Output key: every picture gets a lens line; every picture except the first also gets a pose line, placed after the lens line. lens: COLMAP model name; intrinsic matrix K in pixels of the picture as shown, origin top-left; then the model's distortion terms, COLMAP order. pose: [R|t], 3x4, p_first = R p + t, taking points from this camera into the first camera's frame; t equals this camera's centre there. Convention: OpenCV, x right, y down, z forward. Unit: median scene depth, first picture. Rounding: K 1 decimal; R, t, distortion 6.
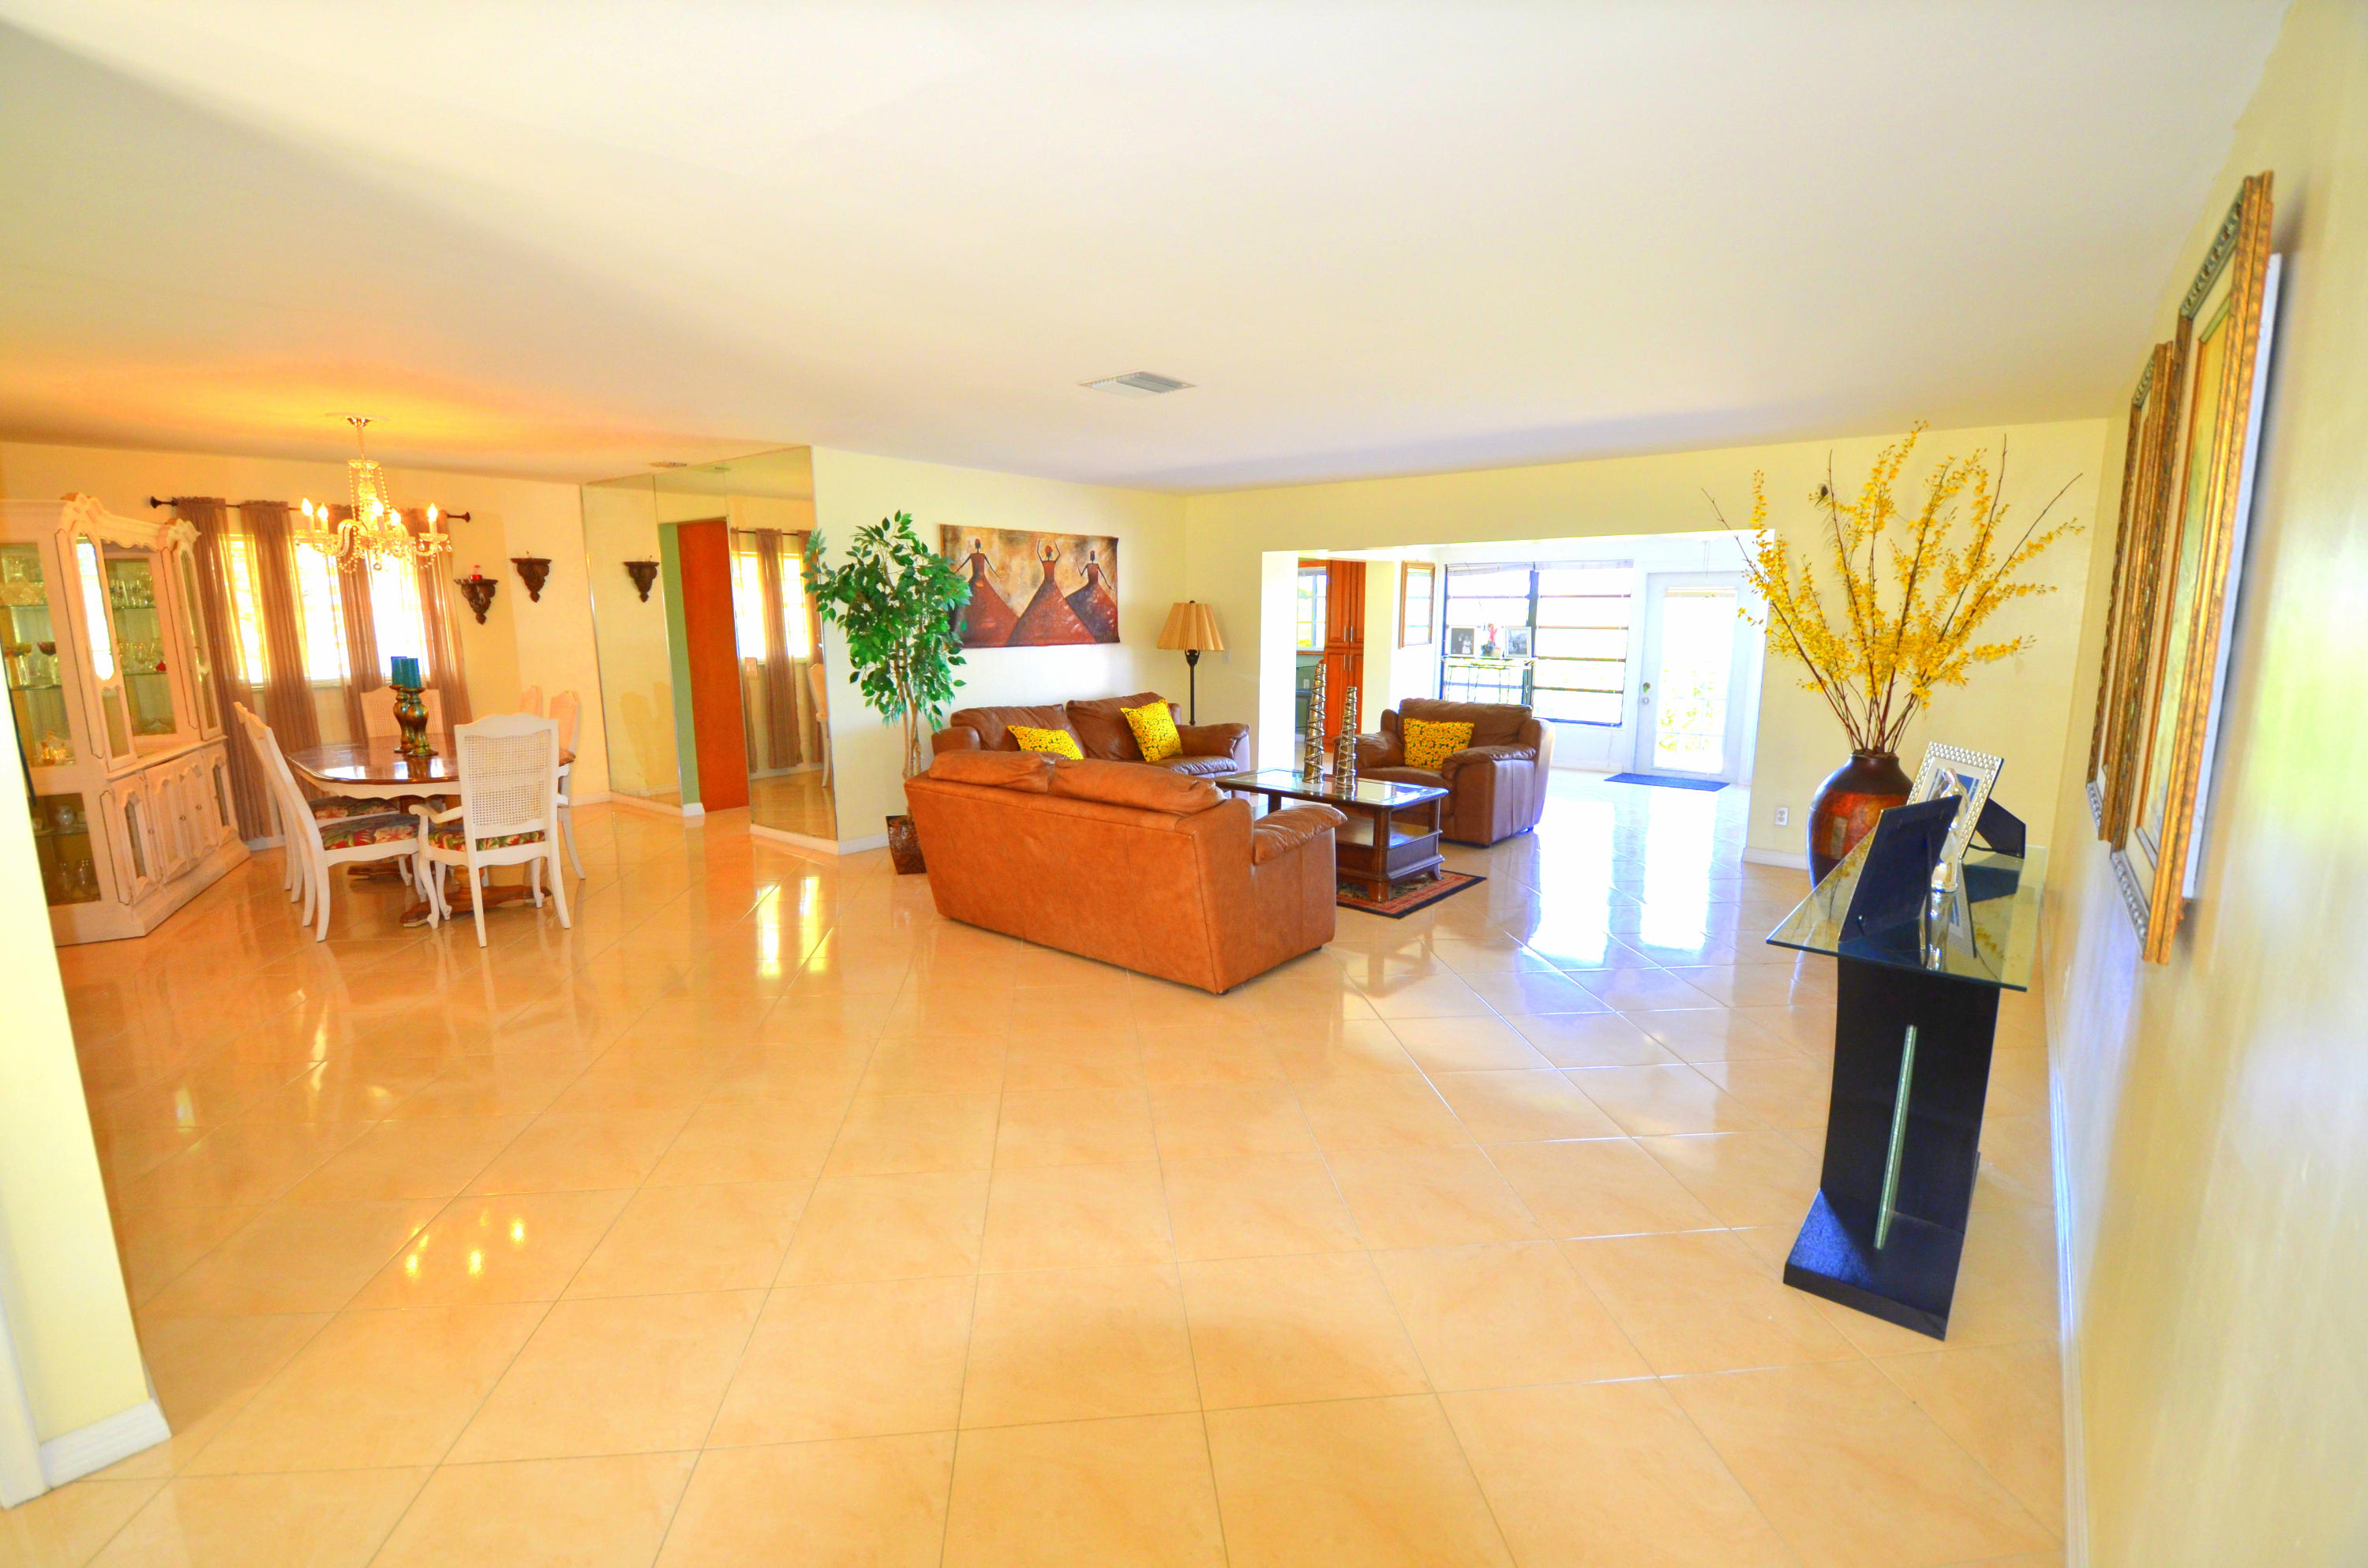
lens RADIAL K [[1042.2, 0, 1165.4], [0, 1042.2, 787.7], [0, 0, 1]] dist [0.000941, -0.000045]
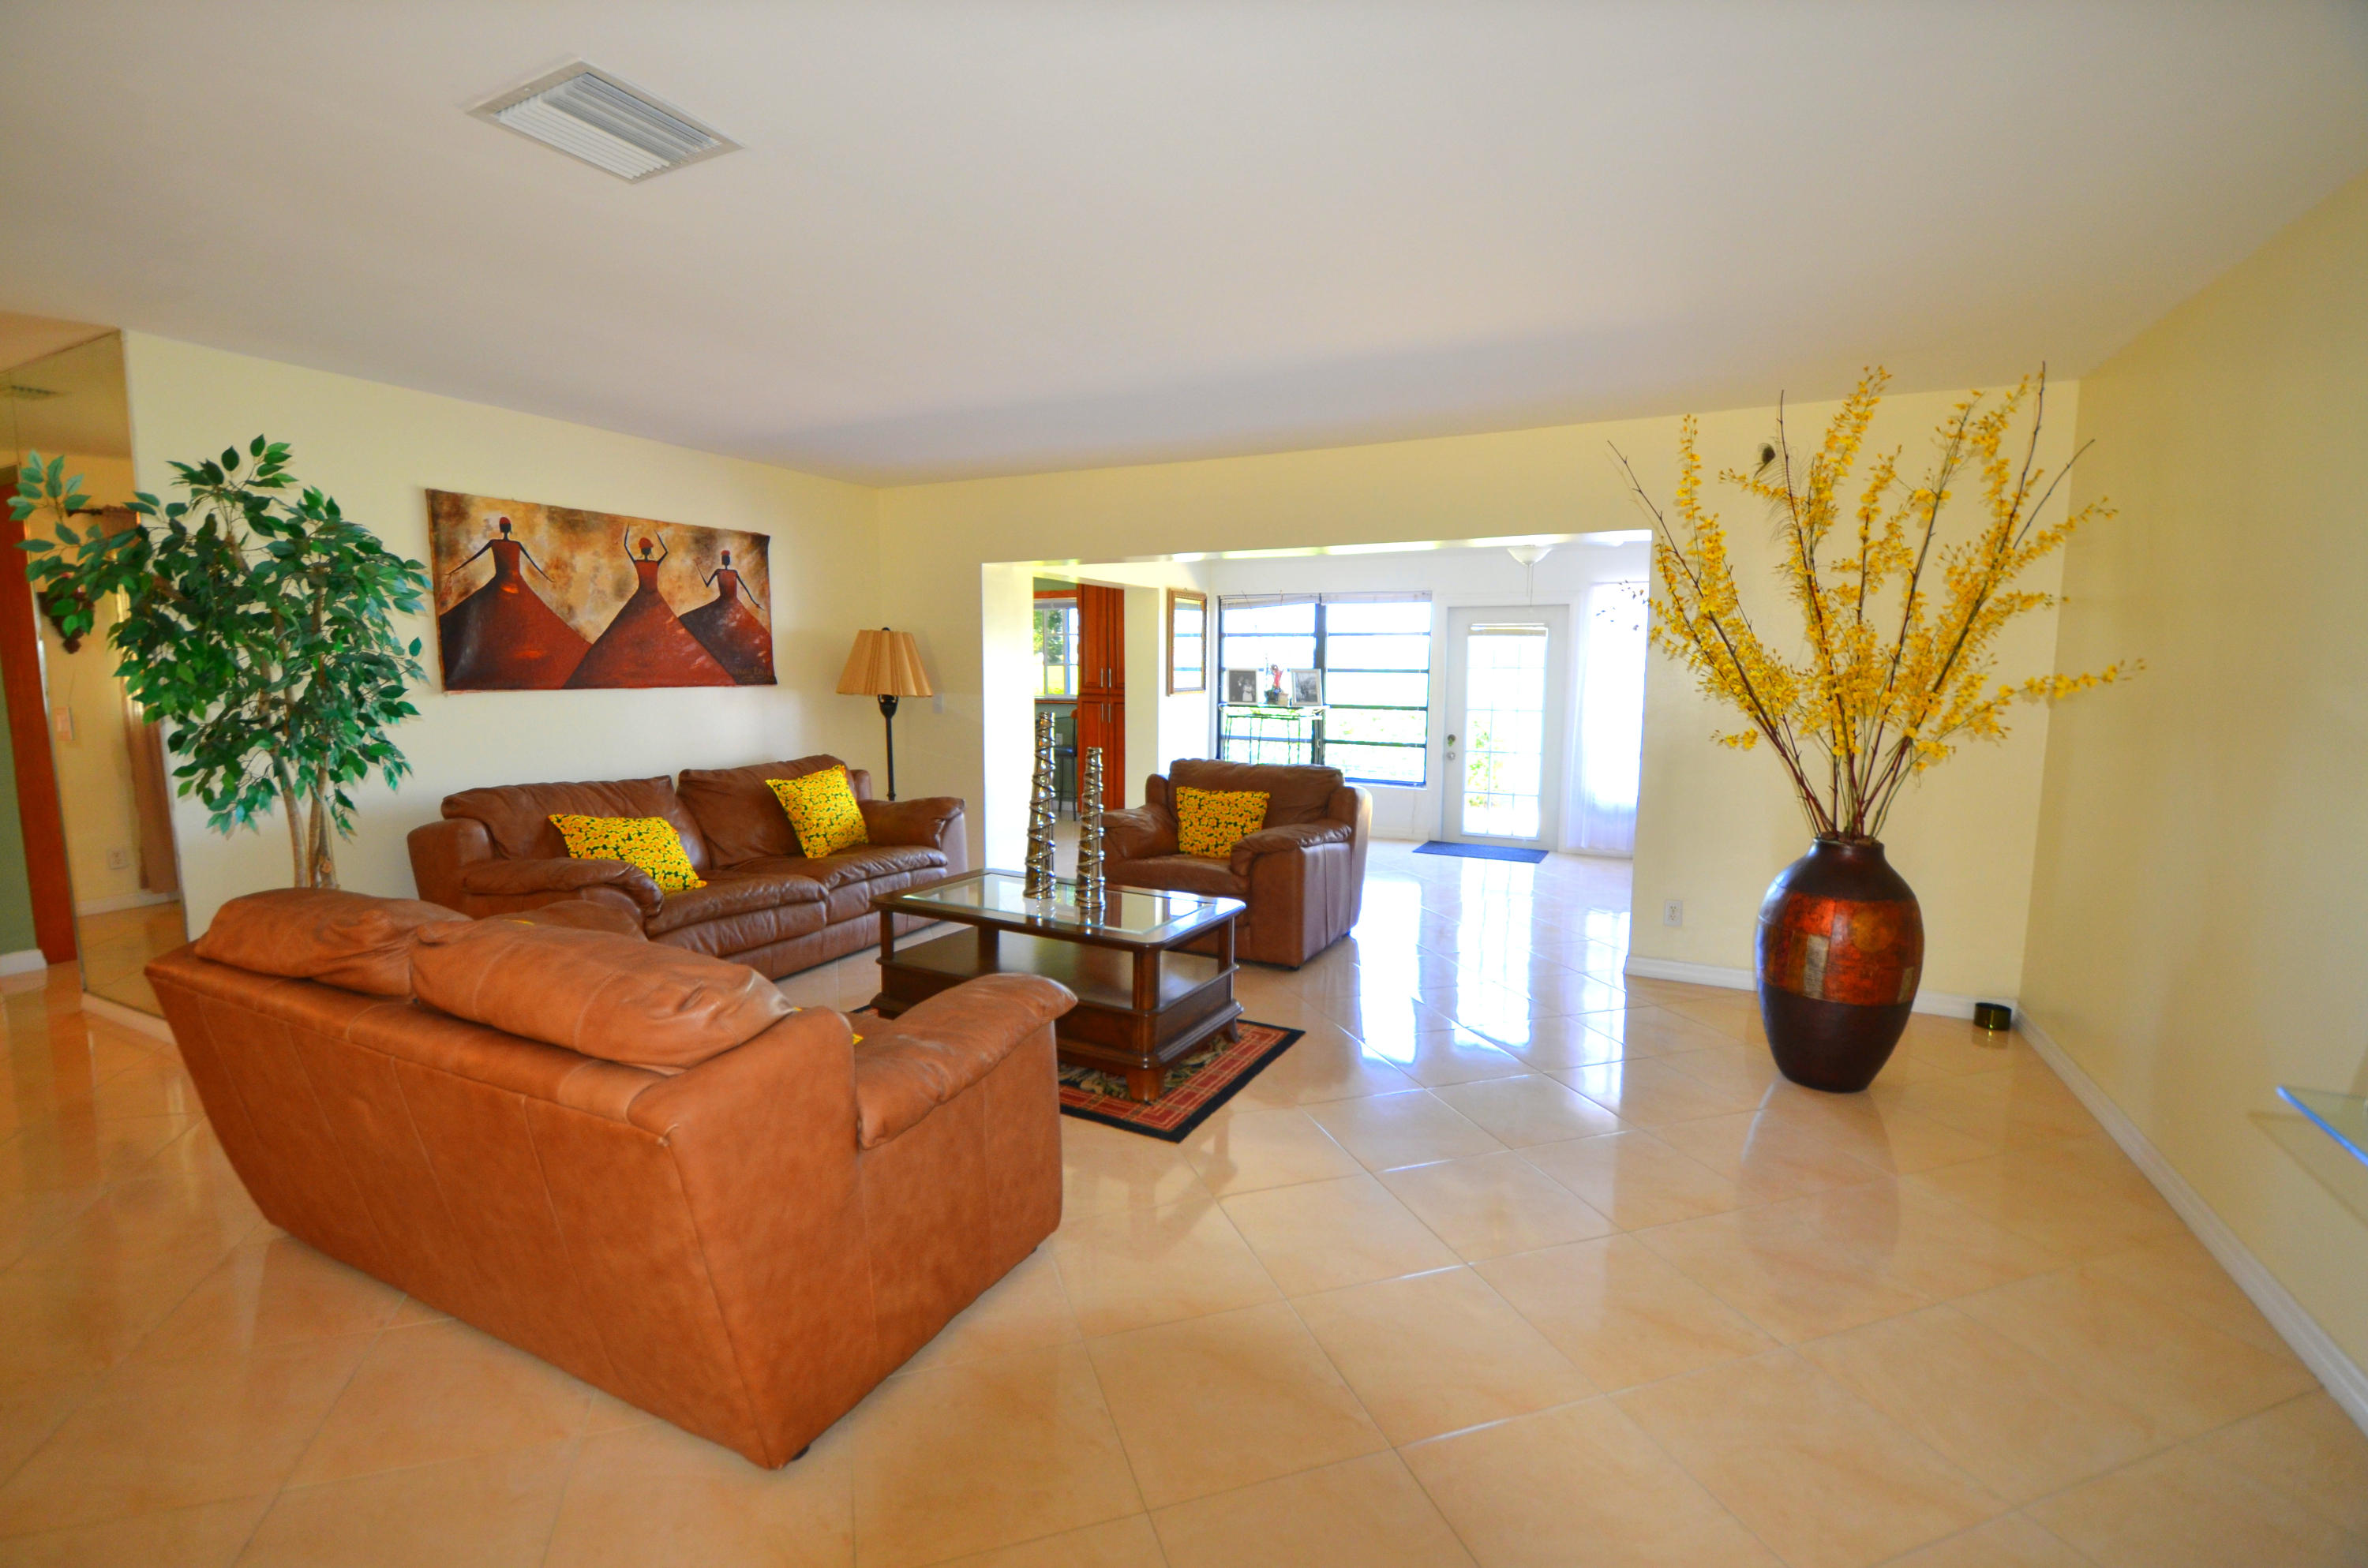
lens RADIAL K [[1047.6, 0, 1178.7], [0, 1047.6, 788.7], [0, 0, 1]] dist [0.000956, -0.014563]
pose [[0.974324, -0.020809, 0.224189, 0.065494], [0.031936, 0.998425, -0.046121, -0.031225], [-0.222876, 0.052097, 0.973454, 0.283135]]
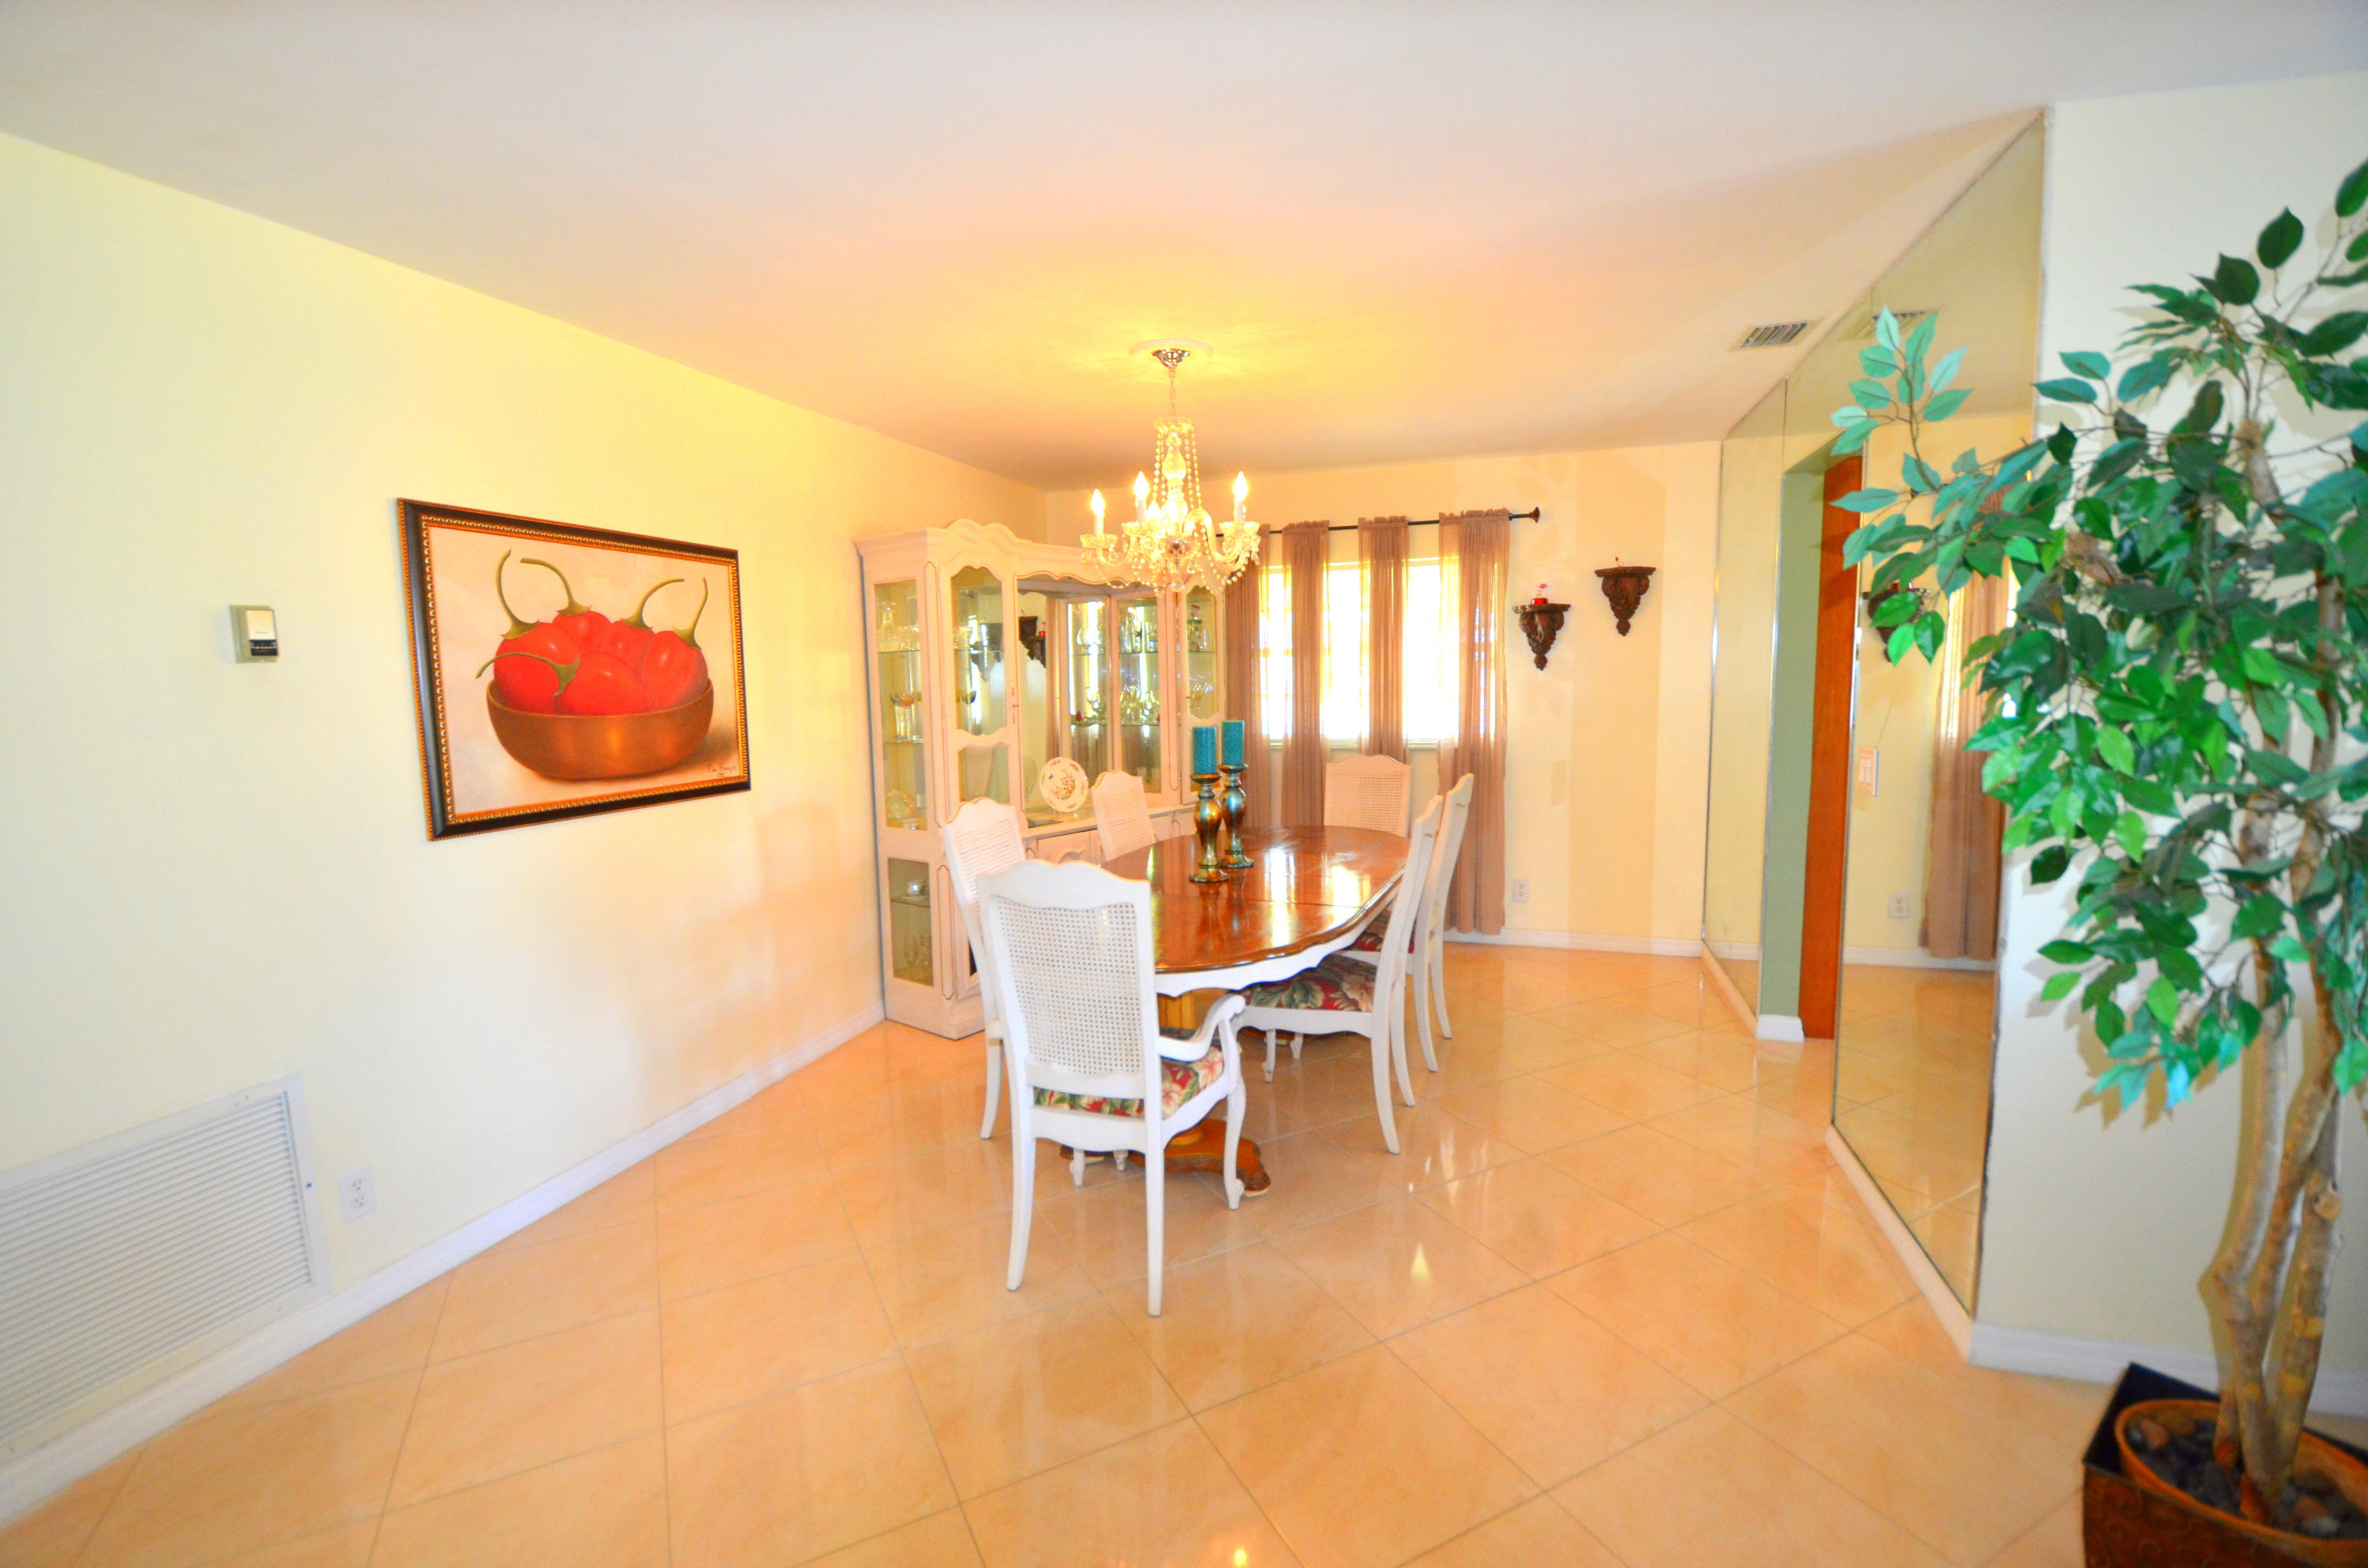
lens RADIAL K [[1035.4, 0, 1190.0], [0, 1035.4, 792.8], [0, 0, 1]] dist [0.000801, -0.012787]
pose [[0.378065, 0.108153, -0.919440, -0.106785], [-0.139814, 0.988432, 0.058778, -0.084452], [0.915161, 0.106329, 0.388813, 0.532175]]
